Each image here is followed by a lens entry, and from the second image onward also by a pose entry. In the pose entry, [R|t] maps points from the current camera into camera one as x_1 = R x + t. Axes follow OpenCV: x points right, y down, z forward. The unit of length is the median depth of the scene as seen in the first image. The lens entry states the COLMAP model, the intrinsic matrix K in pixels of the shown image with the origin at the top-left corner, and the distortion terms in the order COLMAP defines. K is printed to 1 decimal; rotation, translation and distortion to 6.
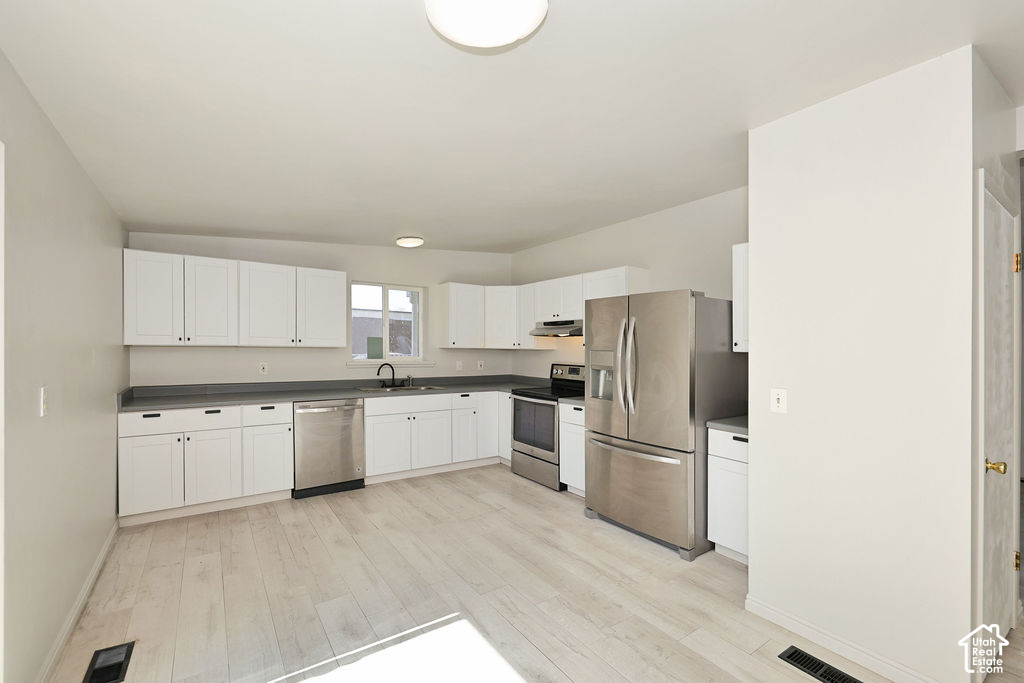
lens RADIAL K [[433.6, 0, 490.2], [0, 433.6, 346.0], [0, 0, 1]] dist [0.003222, -0.000253]
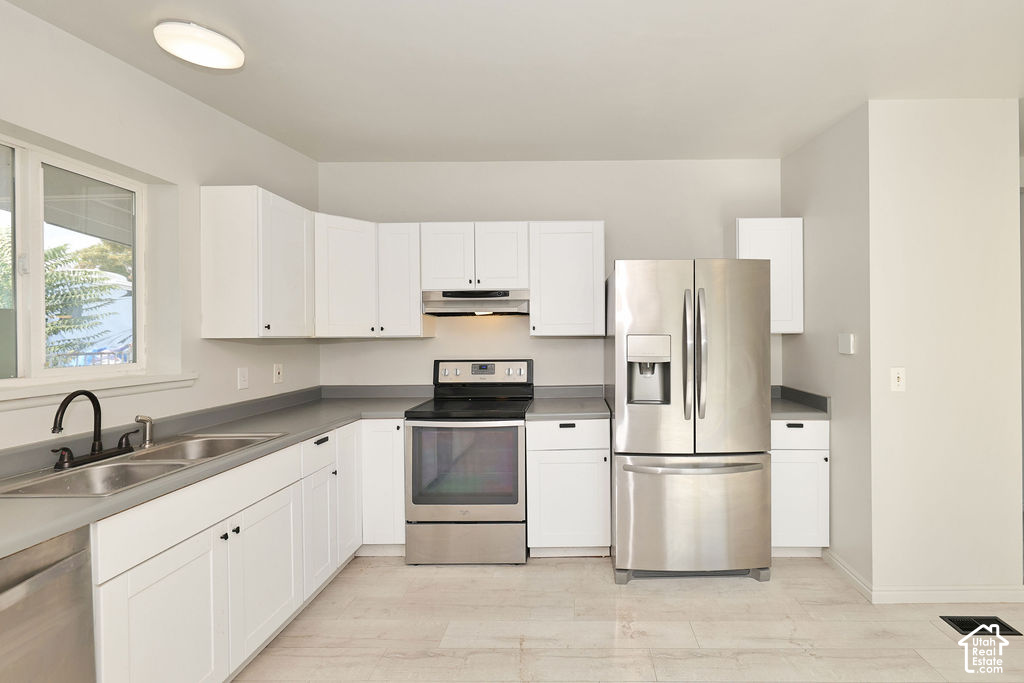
lens RADIAL K [[470.6, 0, 538.0], [0, 470.6, 327.5], [0, 0, 1]] dist [-0.008285, 0.001714]
pose [[0.553583, -0.004987, 0.832779, -0.349901], [0.012123, 0.999924, -0.002070, -0.001392], [-0.832706, 0.011242, 0.553602, 0.544914]]
